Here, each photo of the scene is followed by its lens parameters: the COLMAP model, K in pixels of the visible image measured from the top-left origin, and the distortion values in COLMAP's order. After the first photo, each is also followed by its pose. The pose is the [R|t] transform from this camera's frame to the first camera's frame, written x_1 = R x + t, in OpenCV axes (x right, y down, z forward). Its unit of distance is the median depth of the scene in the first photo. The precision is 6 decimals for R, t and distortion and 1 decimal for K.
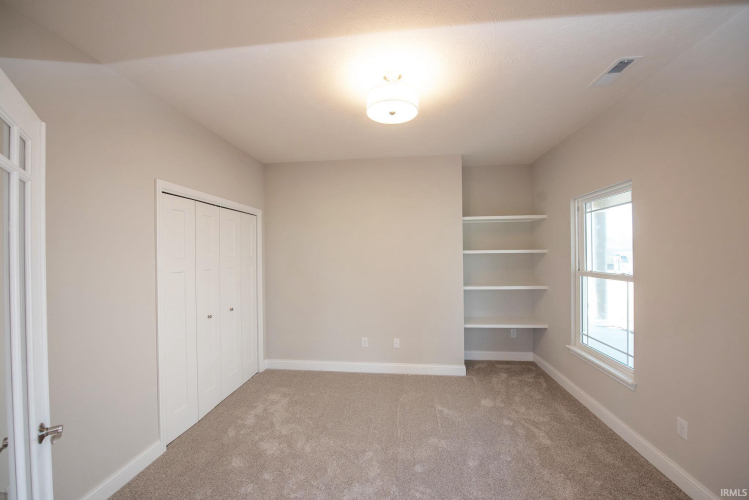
lens RADIAL K [[297.2, 0, 375.9], [0, 297.2, 251.9], [0, 0, 1]] dist [-0.011676, -0.000702]
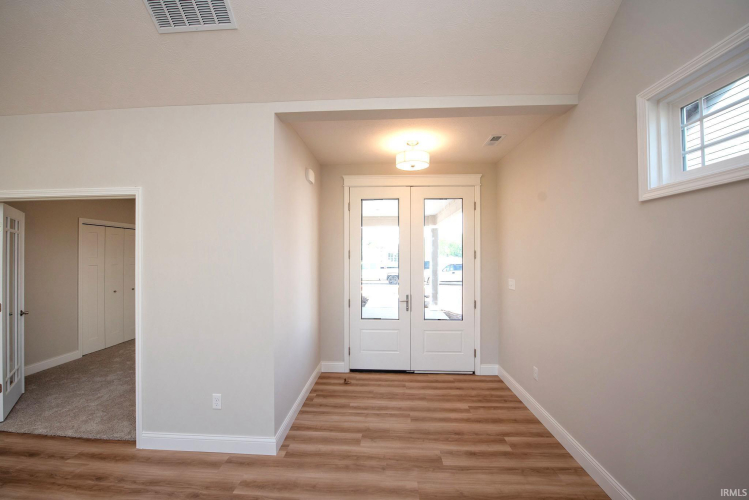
lens RADIAL K [[297.2, 0, 373.5], [0, 297.2, 254.3], [0, 0, 1]] dist [-0.011676, -0.000702]
pose [[0.998424, 0.010770, 0.055084, 1.097379], [-0.010910, 0.999938, 0.002237, -0.032834], [-0.055056, -0.002834, 0.998479, -1.045645]]
